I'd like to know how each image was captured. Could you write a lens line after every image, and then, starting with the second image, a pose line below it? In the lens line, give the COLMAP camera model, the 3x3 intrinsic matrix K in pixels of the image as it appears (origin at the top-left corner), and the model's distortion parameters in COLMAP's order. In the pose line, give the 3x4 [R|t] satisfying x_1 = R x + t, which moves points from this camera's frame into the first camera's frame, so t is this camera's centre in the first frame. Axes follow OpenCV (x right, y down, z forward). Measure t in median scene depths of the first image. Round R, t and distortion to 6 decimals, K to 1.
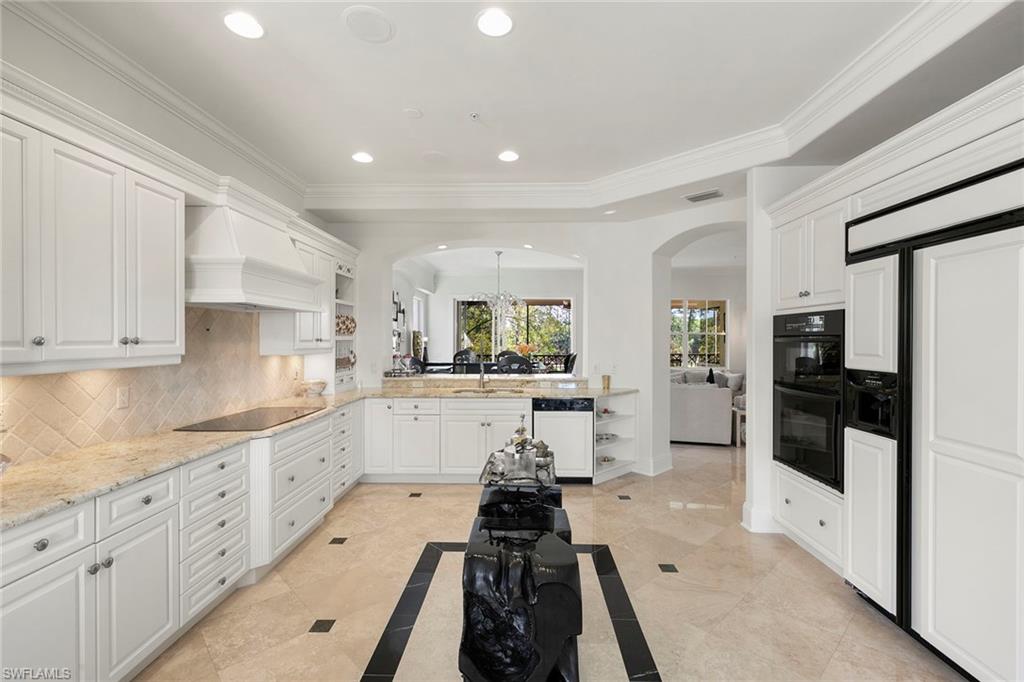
lens RADIAL K [[462.8, 0, 511.1], [0, 462.8, 342.5], [0, 0, 1]] dist [-0.000630, 0.001250]
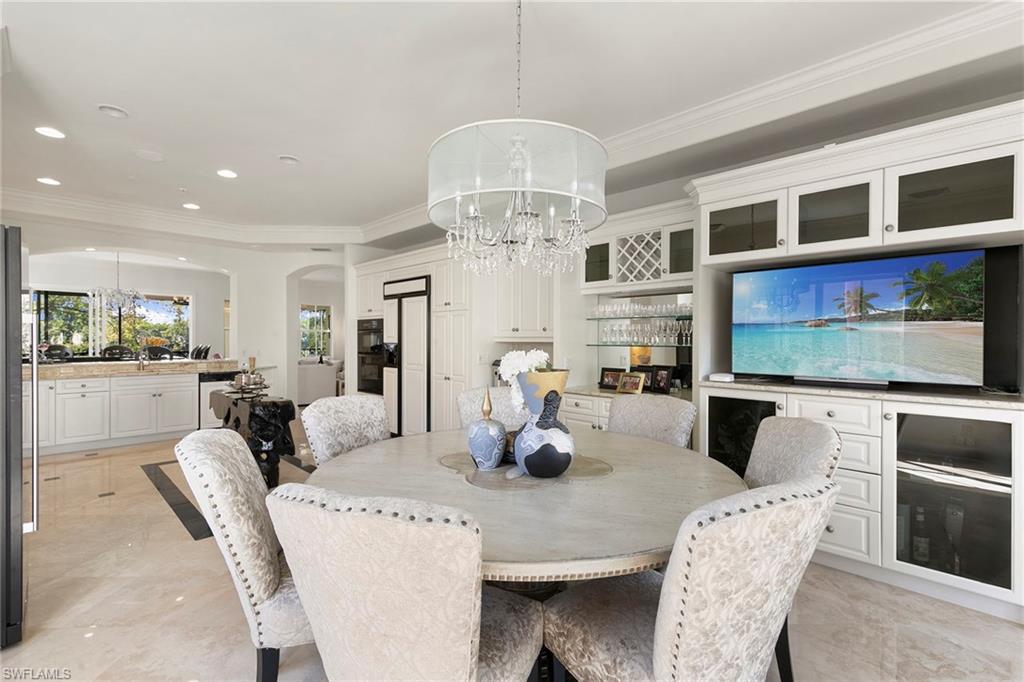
lens RADIAL K [[462.8, 0, 515.7], [0, 462.8, 341.6], [0, 0, 1]] dist [-0.000630, 0.001250]
pose [[0.679886, -0.003534, 0.733309, -0.323038], [0.004568, 0.999989, 0.000584, 0.028618], [-0.733303, 0.002953, 0.679895, -0.638737]]
